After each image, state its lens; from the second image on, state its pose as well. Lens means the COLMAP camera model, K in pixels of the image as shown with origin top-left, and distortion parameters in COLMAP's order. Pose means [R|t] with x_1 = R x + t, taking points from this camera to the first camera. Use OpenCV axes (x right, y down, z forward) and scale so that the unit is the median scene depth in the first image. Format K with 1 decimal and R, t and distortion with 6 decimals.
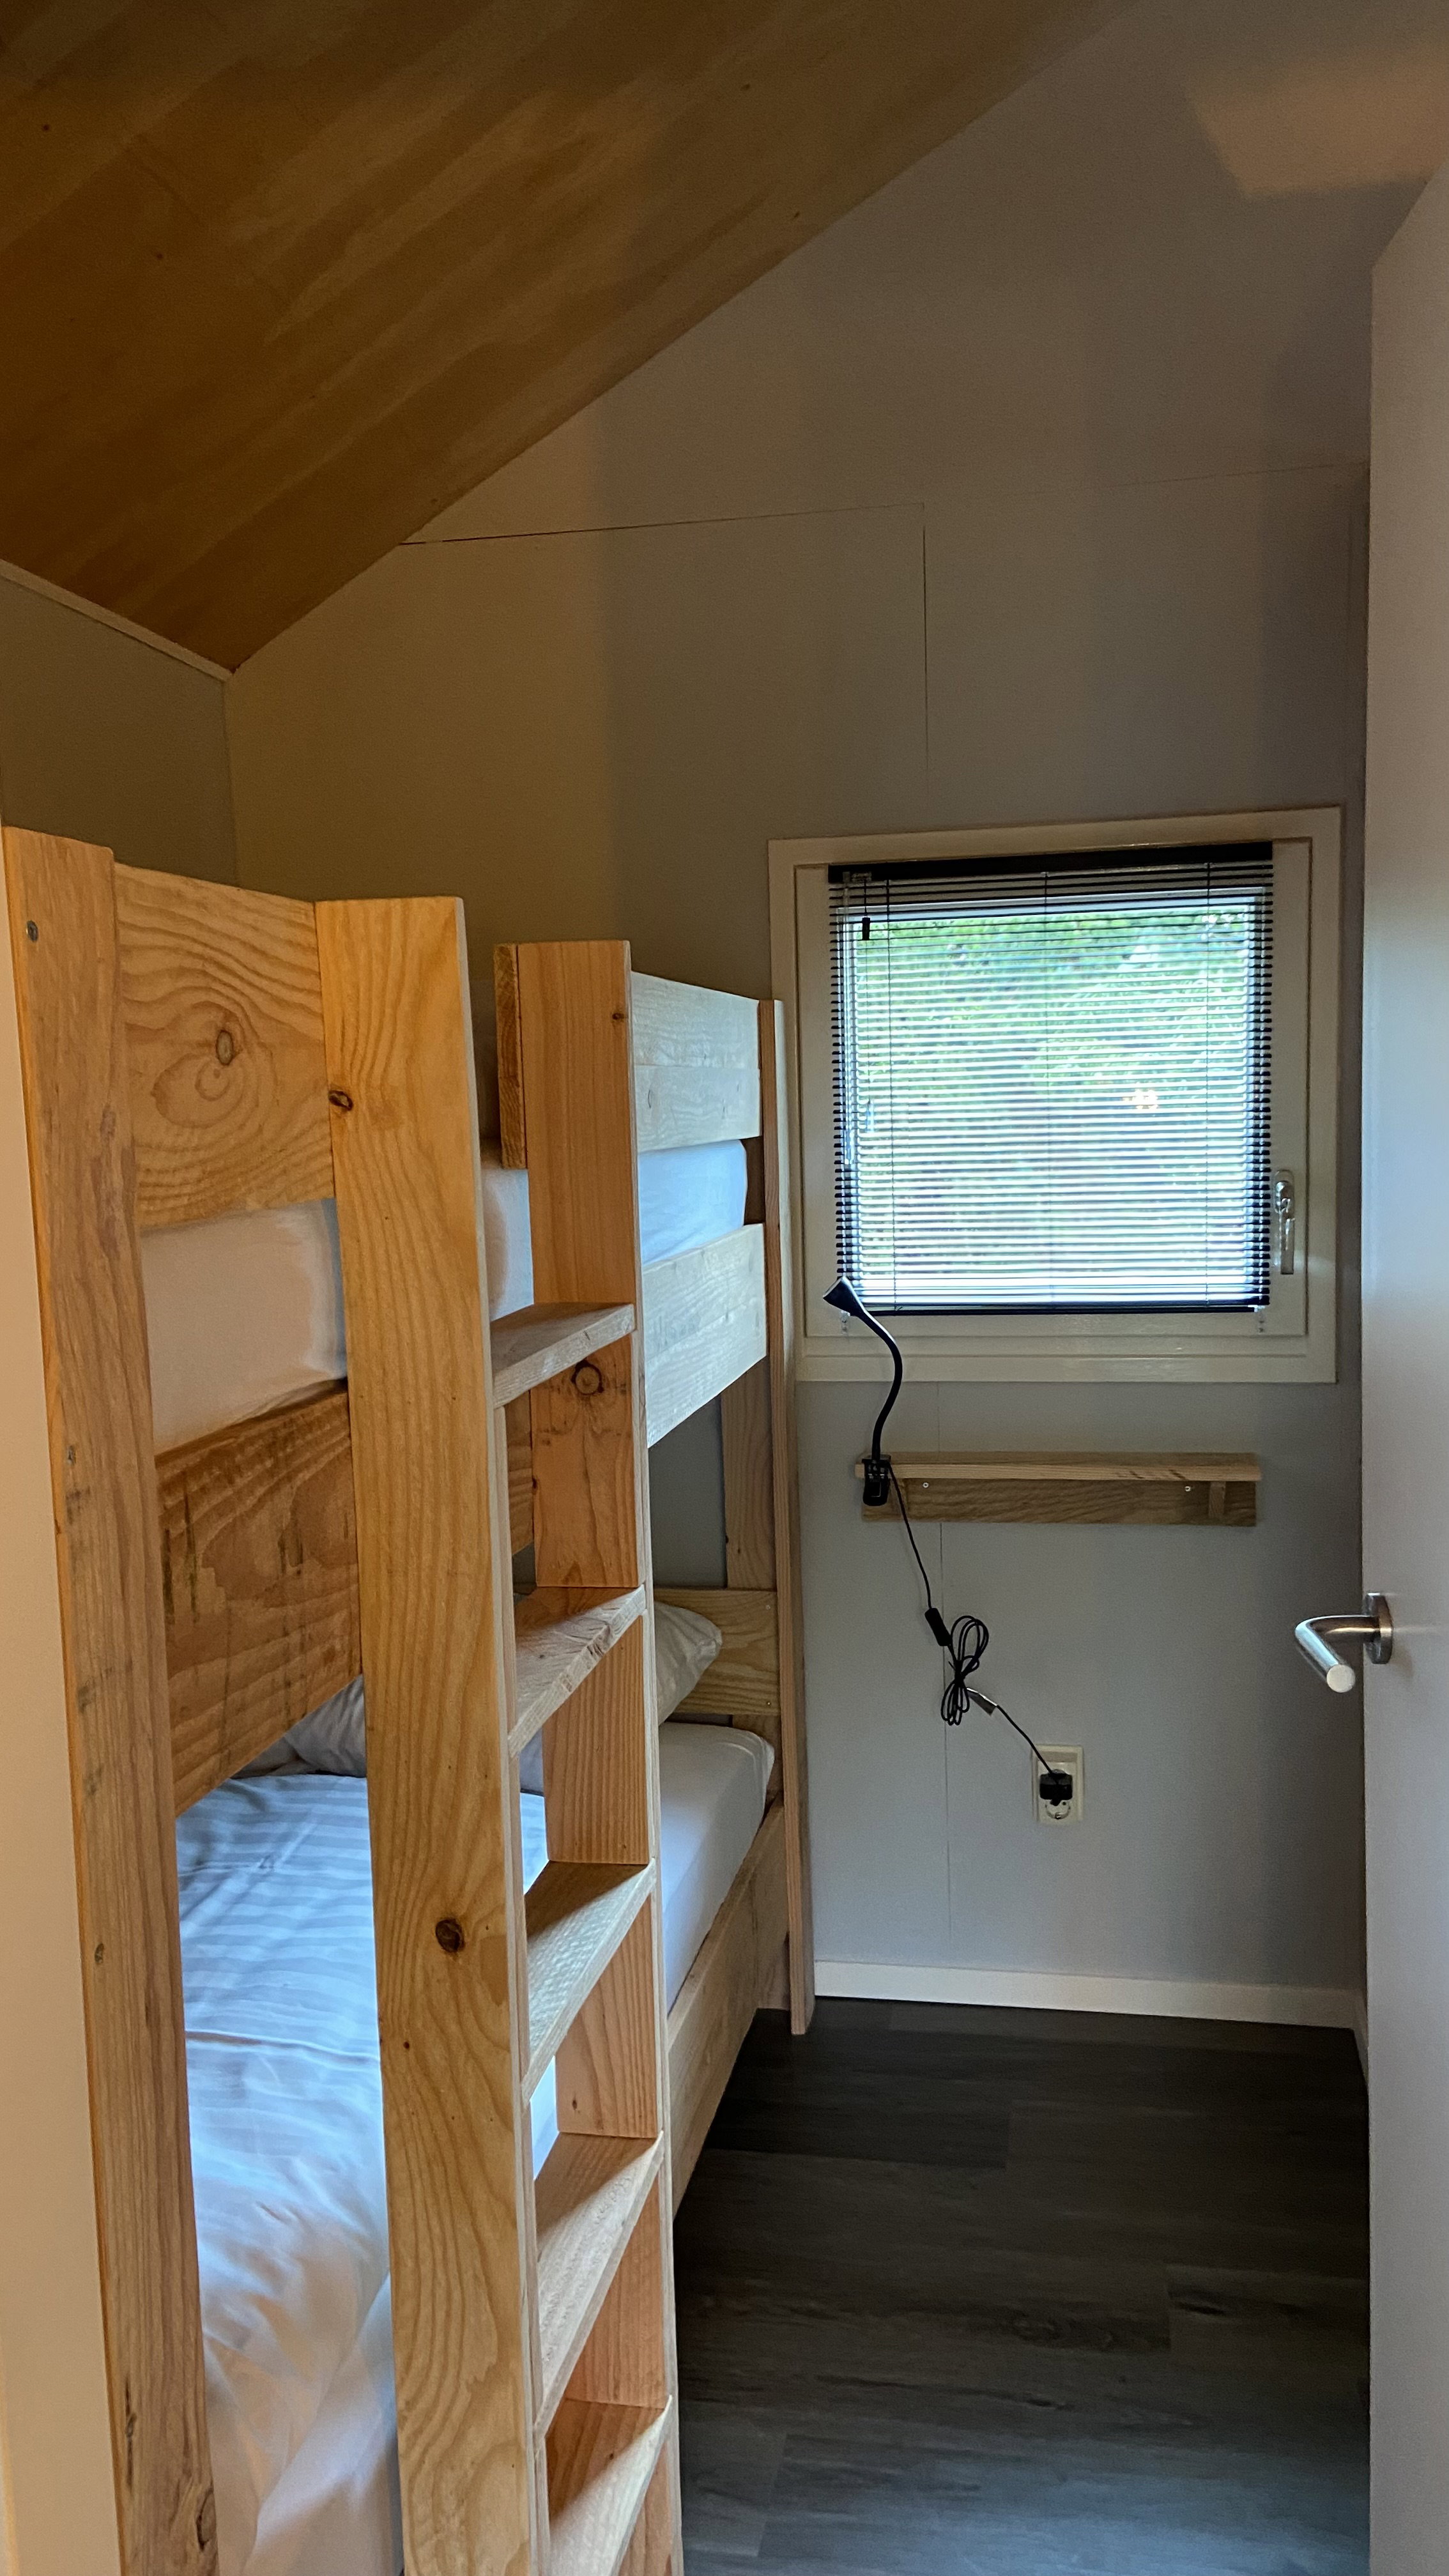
lens RADIAL K [[1953.8, 0, 729.6], [0, 1953.8, 1289.0], [0, 0, 1]] dist [0.051775, -0.011620]
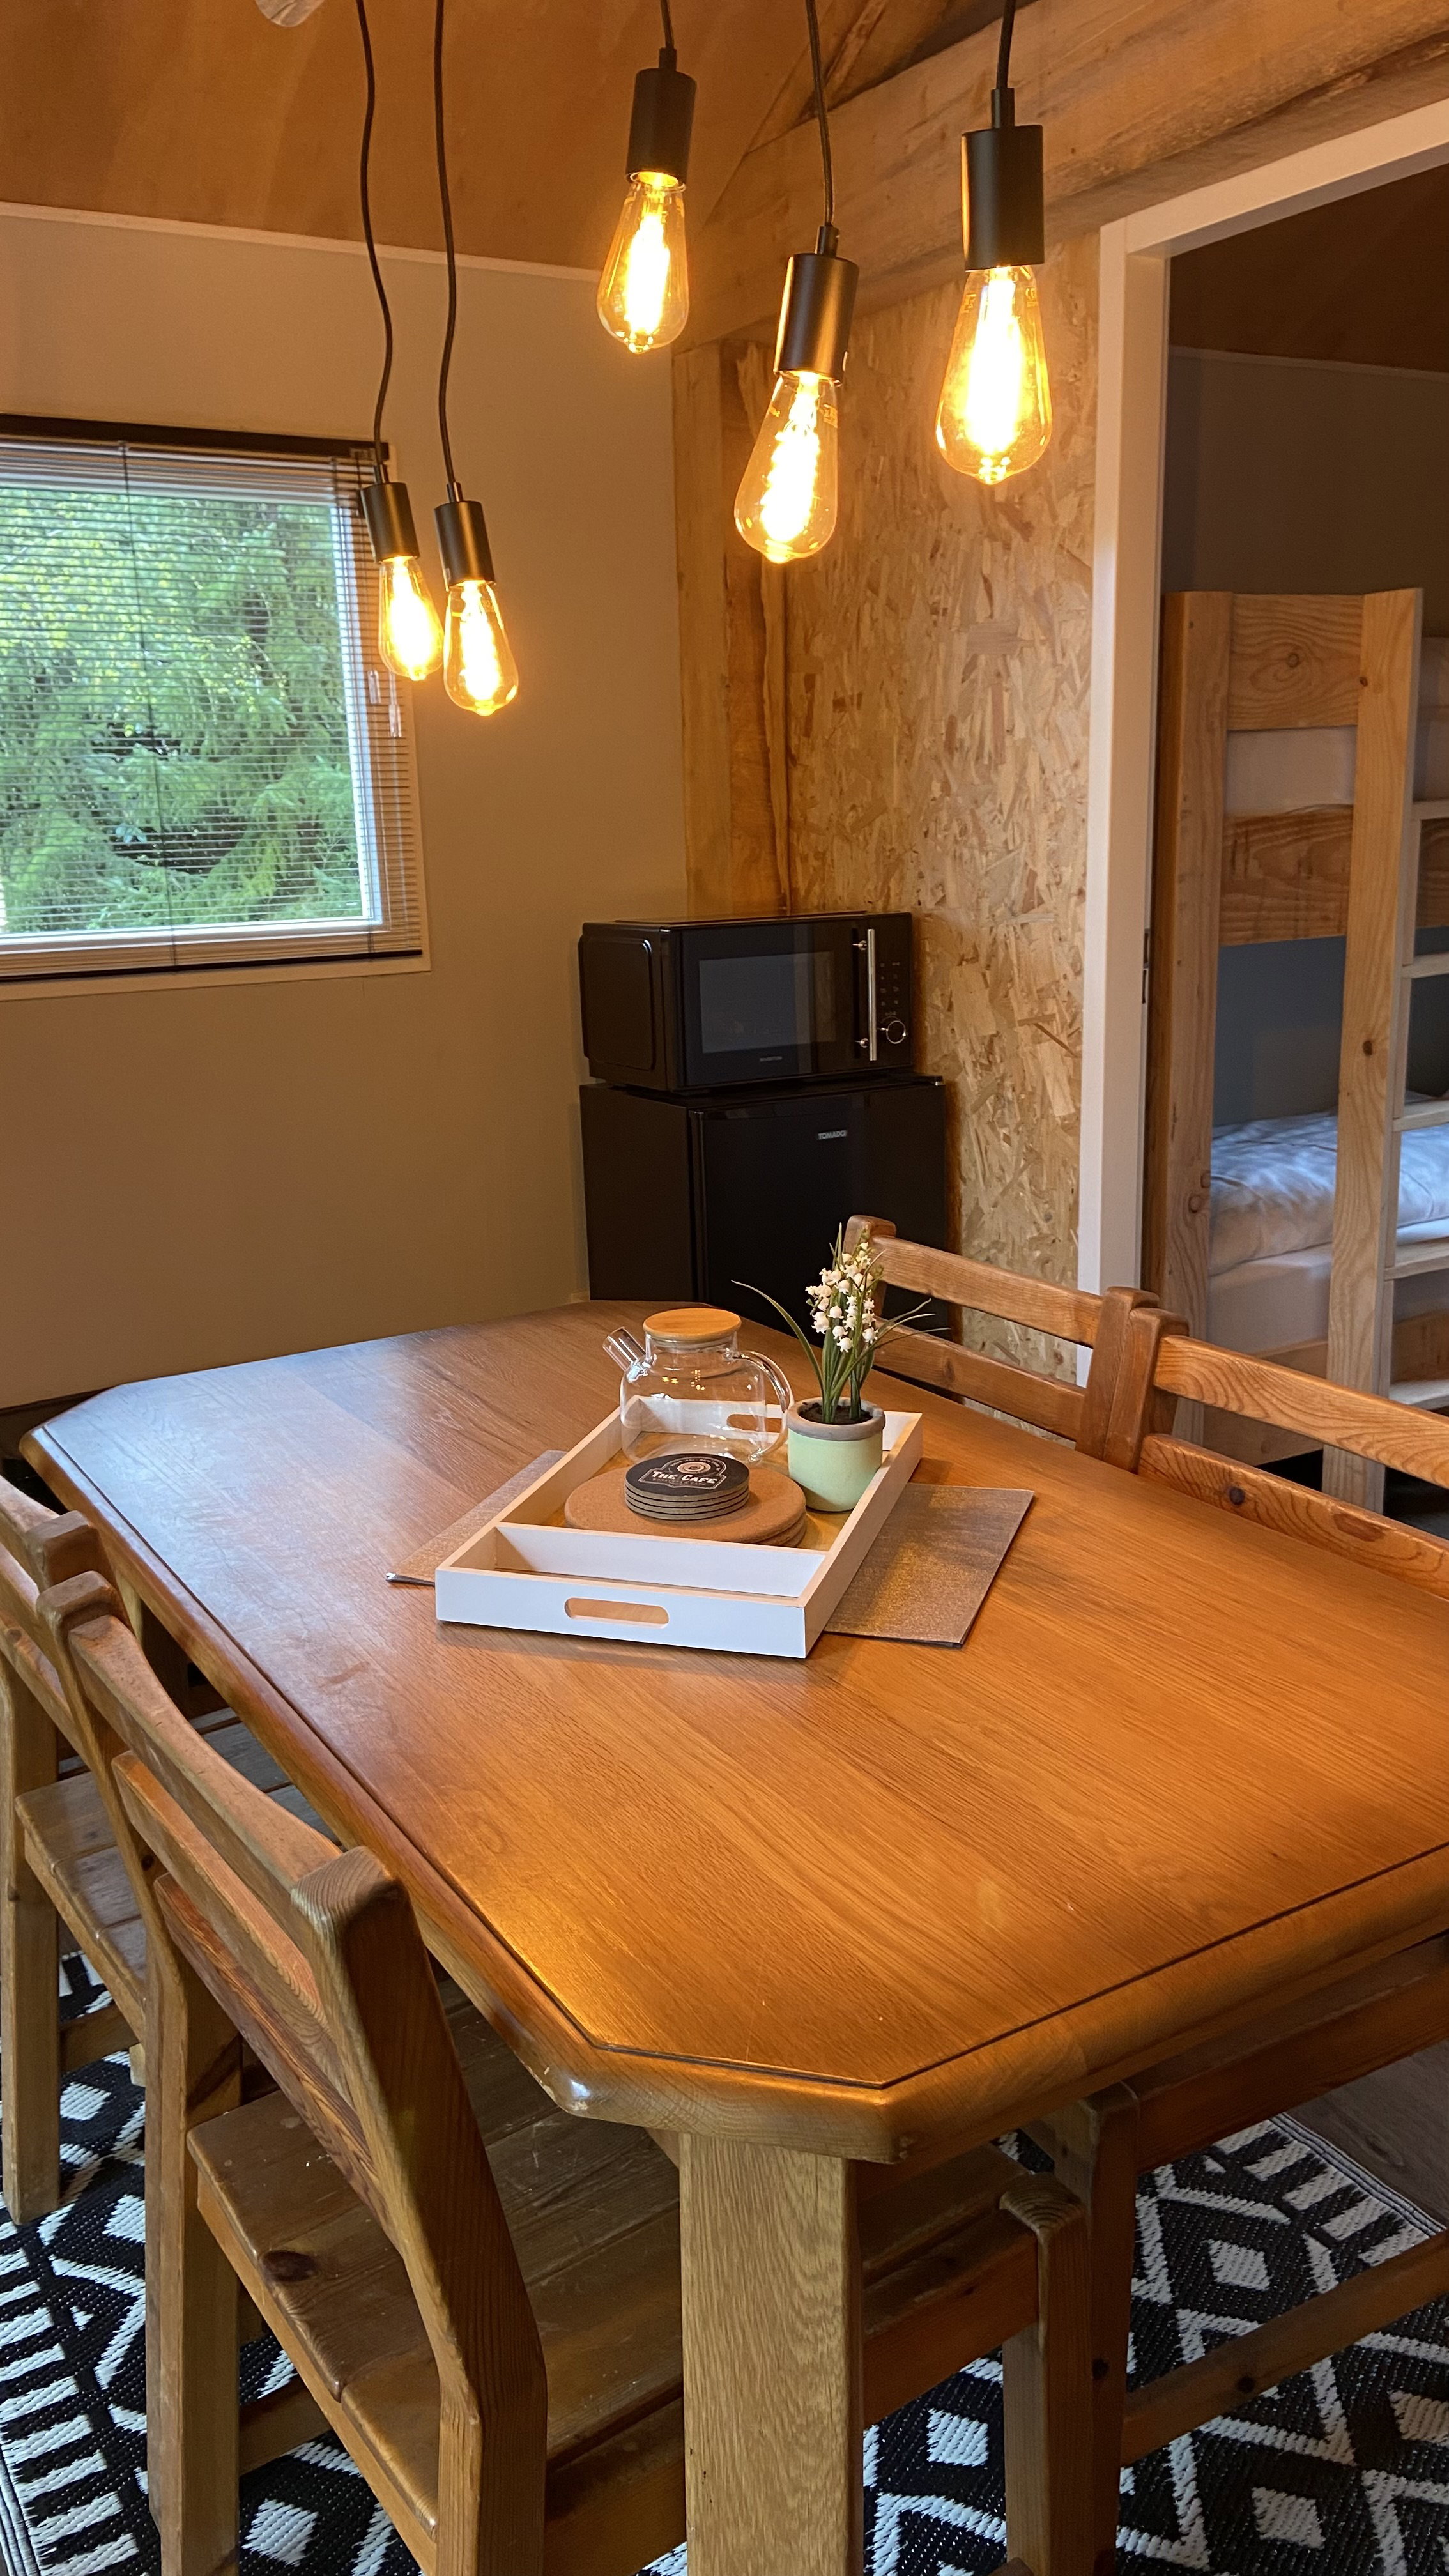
lens RADIAL K [[1953.8, 0, 724.6], [0, 1953.8, 1289.2], [0, 0, 1]] dist [0.051775, -0.011620]
pose [[0.680503, 0.193003, -0.706871, 1.155706], [-0.066619, 0.976988, 0.202622, 0.198192], [0.729711, -0.090794, 0.677701, -1.307908]]
